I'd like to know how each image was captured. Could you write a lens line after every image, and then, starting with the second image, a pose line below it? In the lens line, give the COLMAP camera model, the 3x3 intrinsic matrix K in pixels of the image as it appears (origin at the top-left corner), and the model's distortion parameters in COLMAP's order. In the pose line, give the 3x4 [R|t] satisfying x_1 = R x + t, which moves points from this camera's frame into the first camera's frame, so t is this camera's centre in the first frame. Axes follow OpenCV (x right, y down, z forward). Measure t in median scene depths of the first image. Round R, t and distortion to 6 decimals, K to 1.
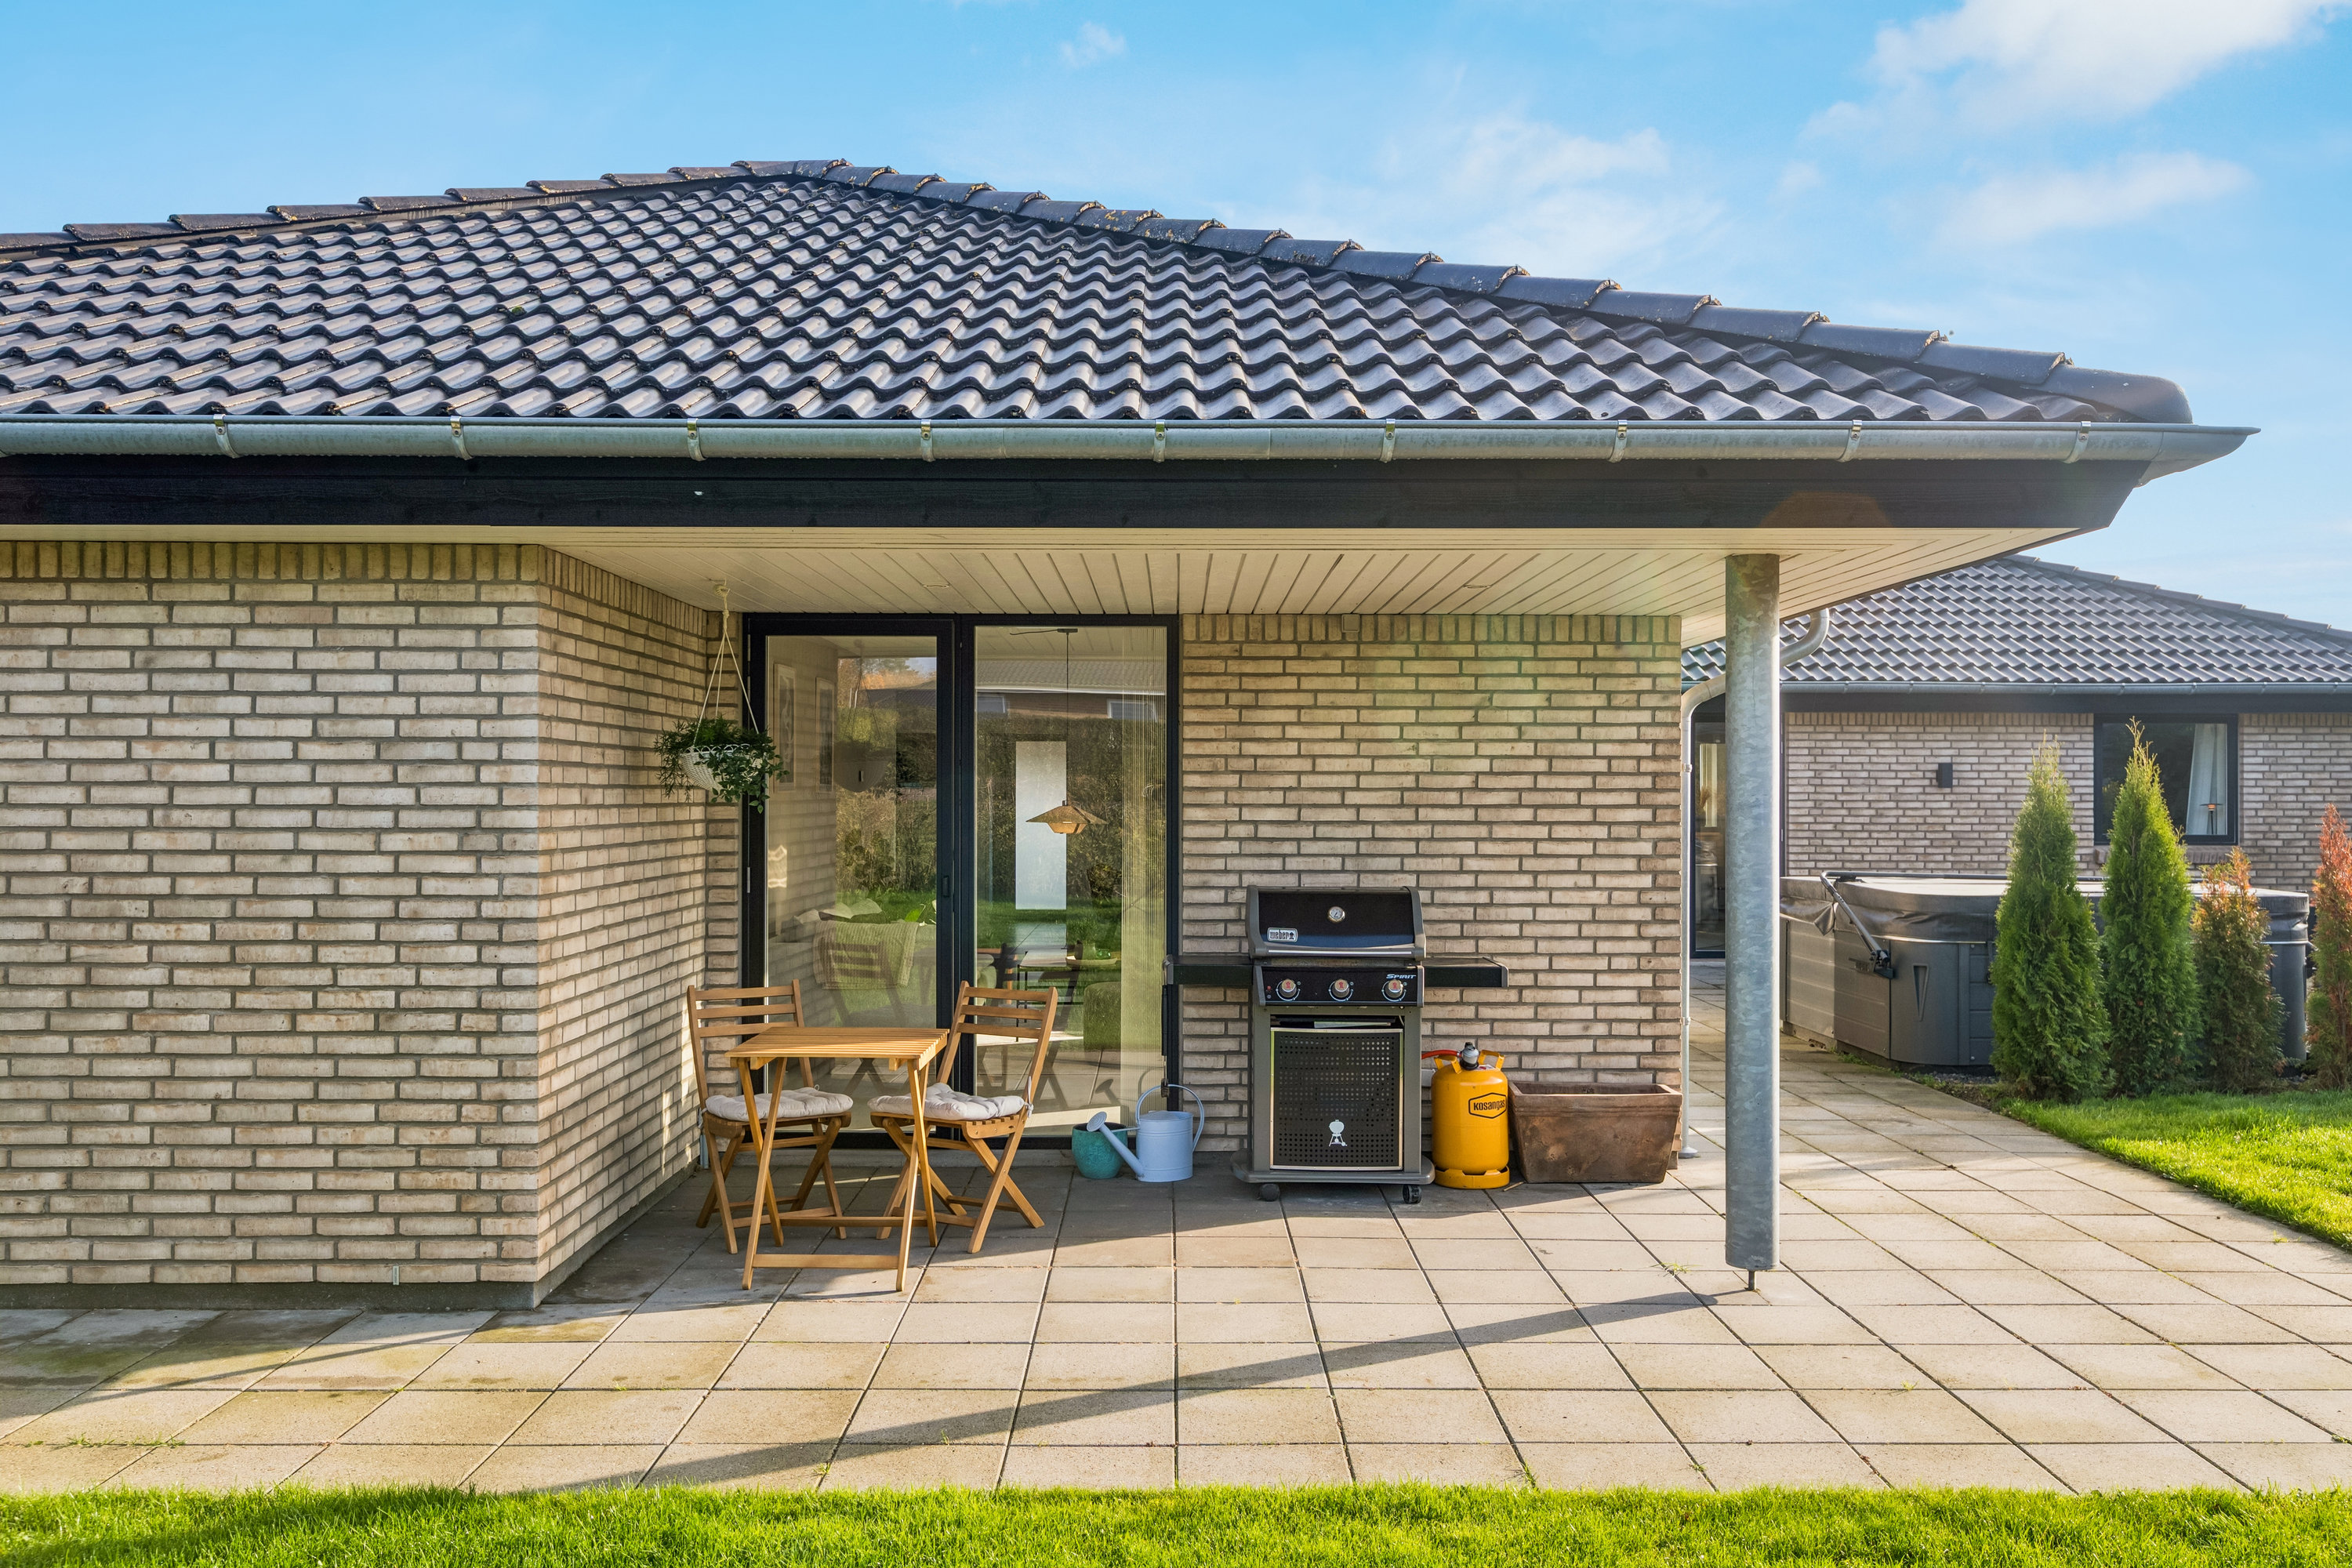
lens RADIAL K [[1860.6, 0, 1177.0], [0, 1860.6, 798.2], [0, 0, 1]] dist [-0.002705, 0.001158]
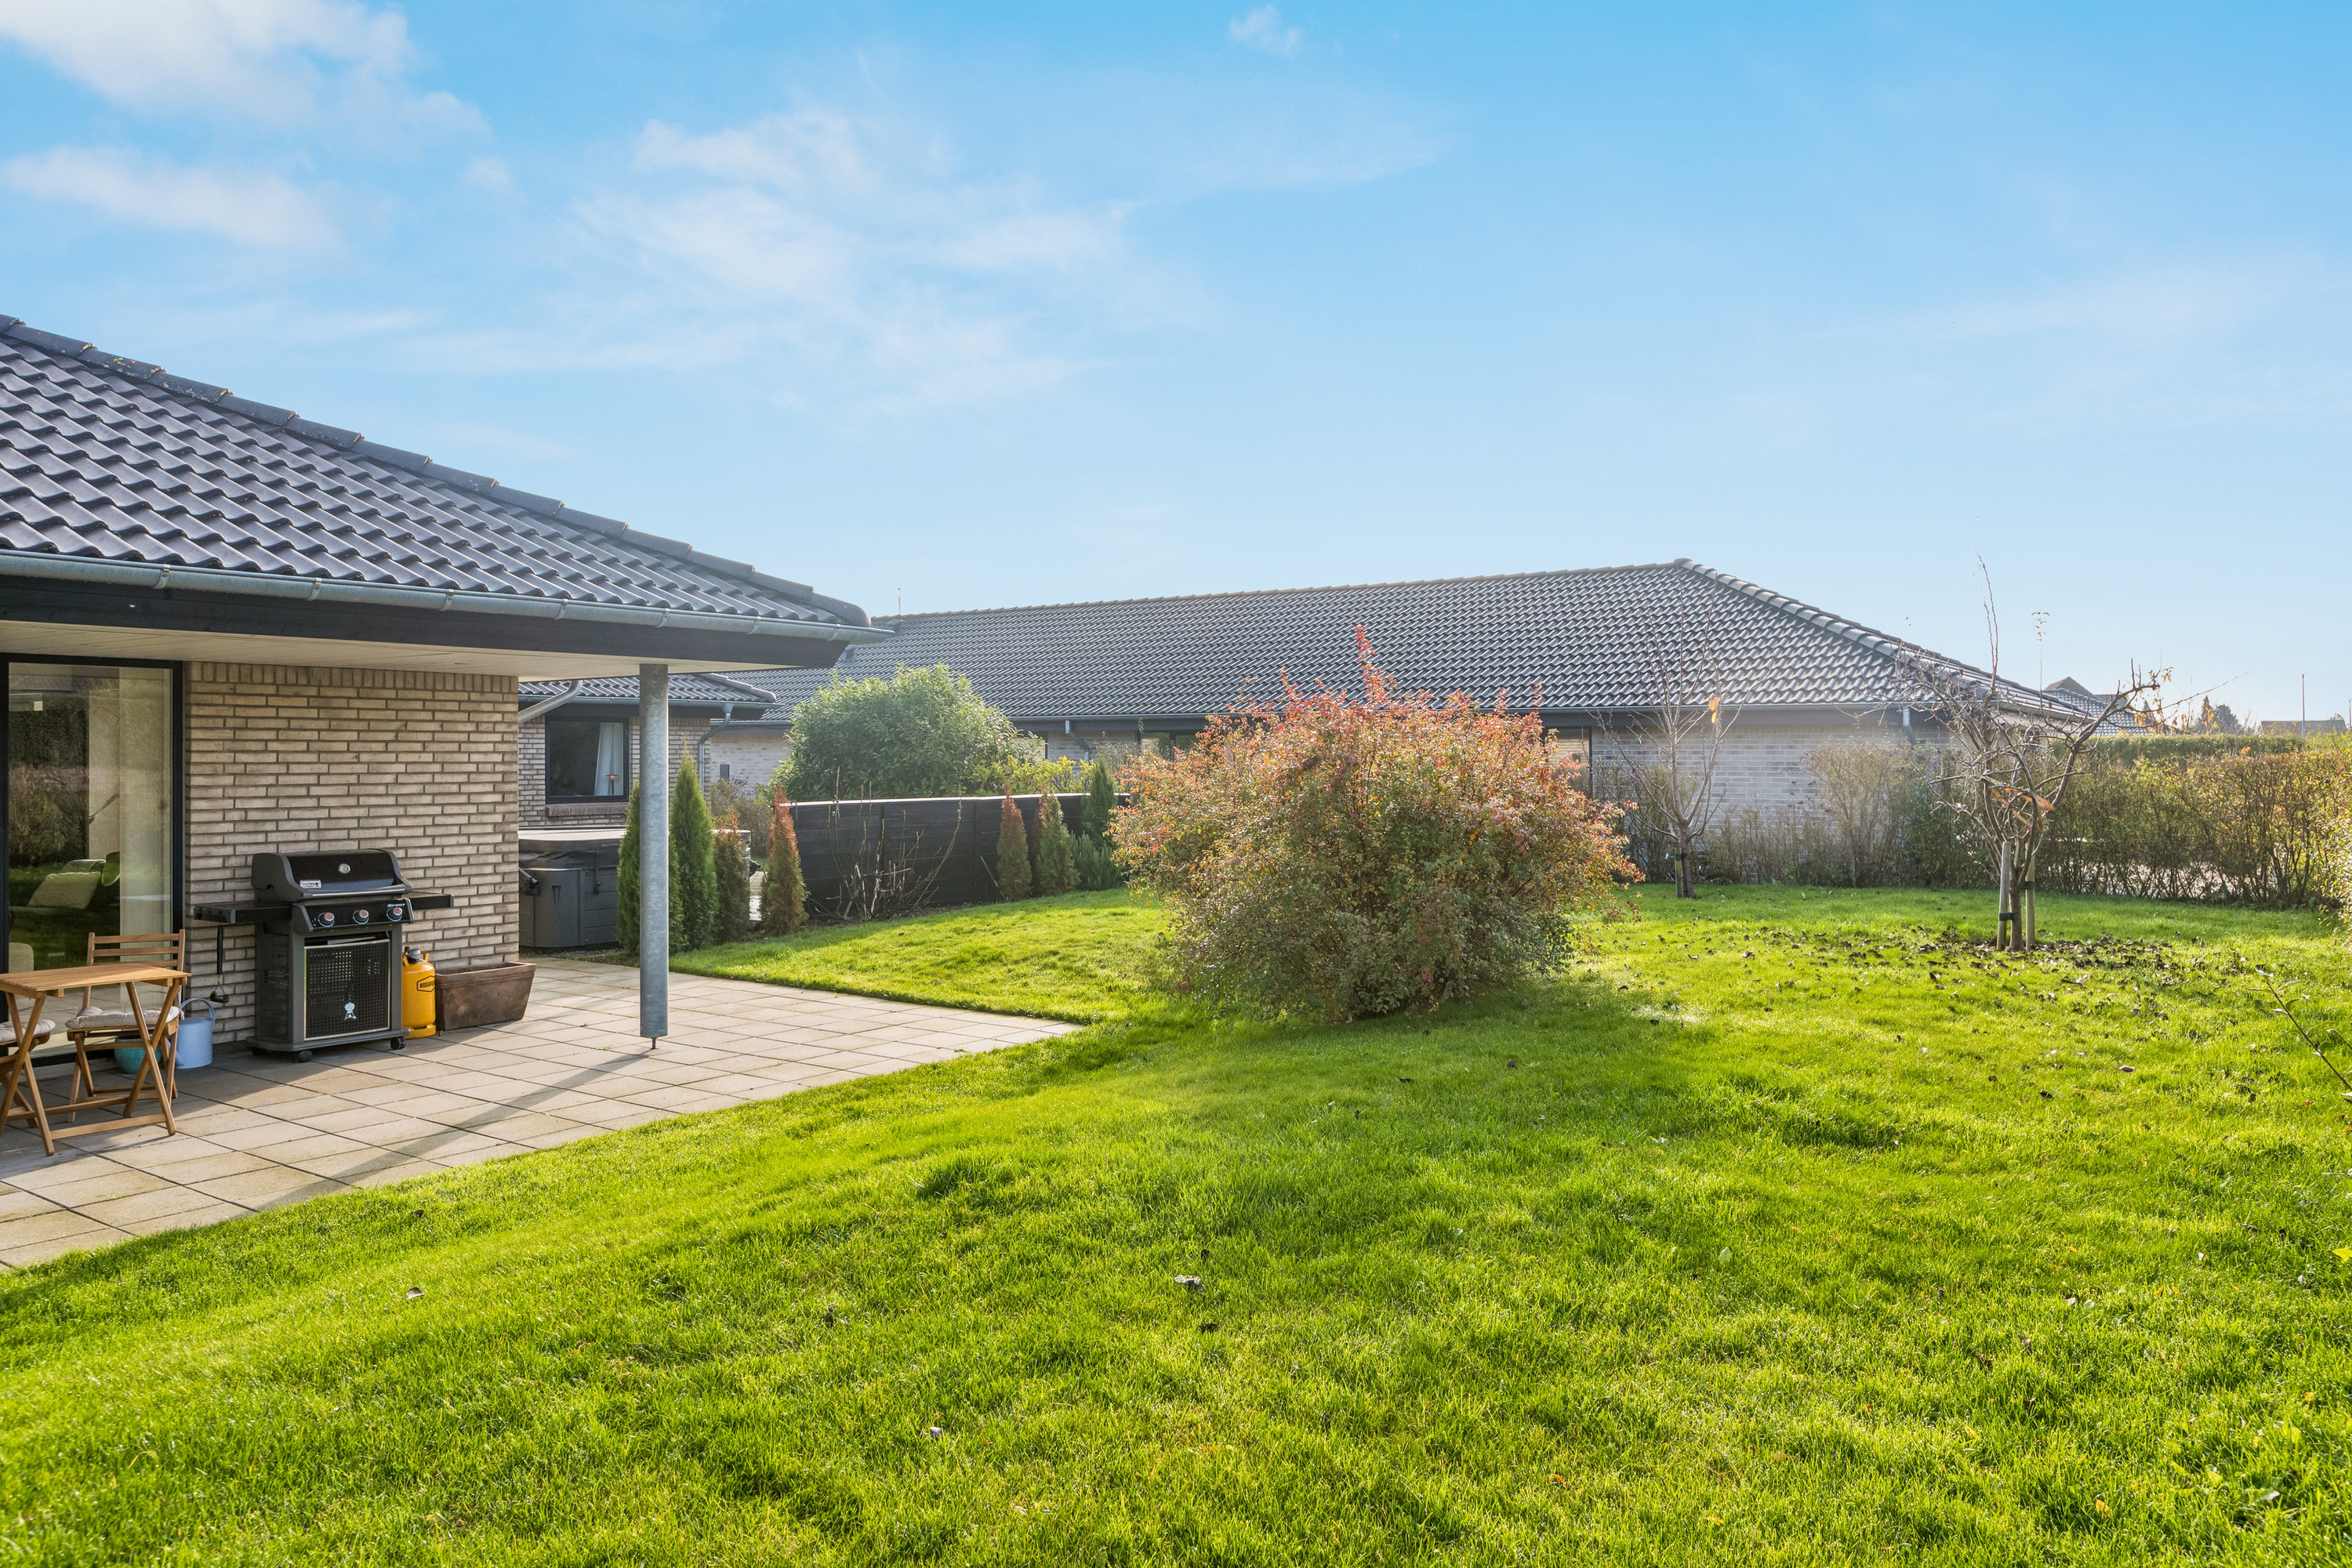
lens RADIAL K [[1566.8, 0, 1175.8], [0, 1566.8, 774.8], [0, 0, 1]] dist [0.000382, -0.000026]
pose [[0.579556, -0.011125, 0.814856, -0.523378], [0.003051, 0.999929, 0.011482, -0.025151], [-0.814926, -0.004168, 0.579549, -0.278434]]
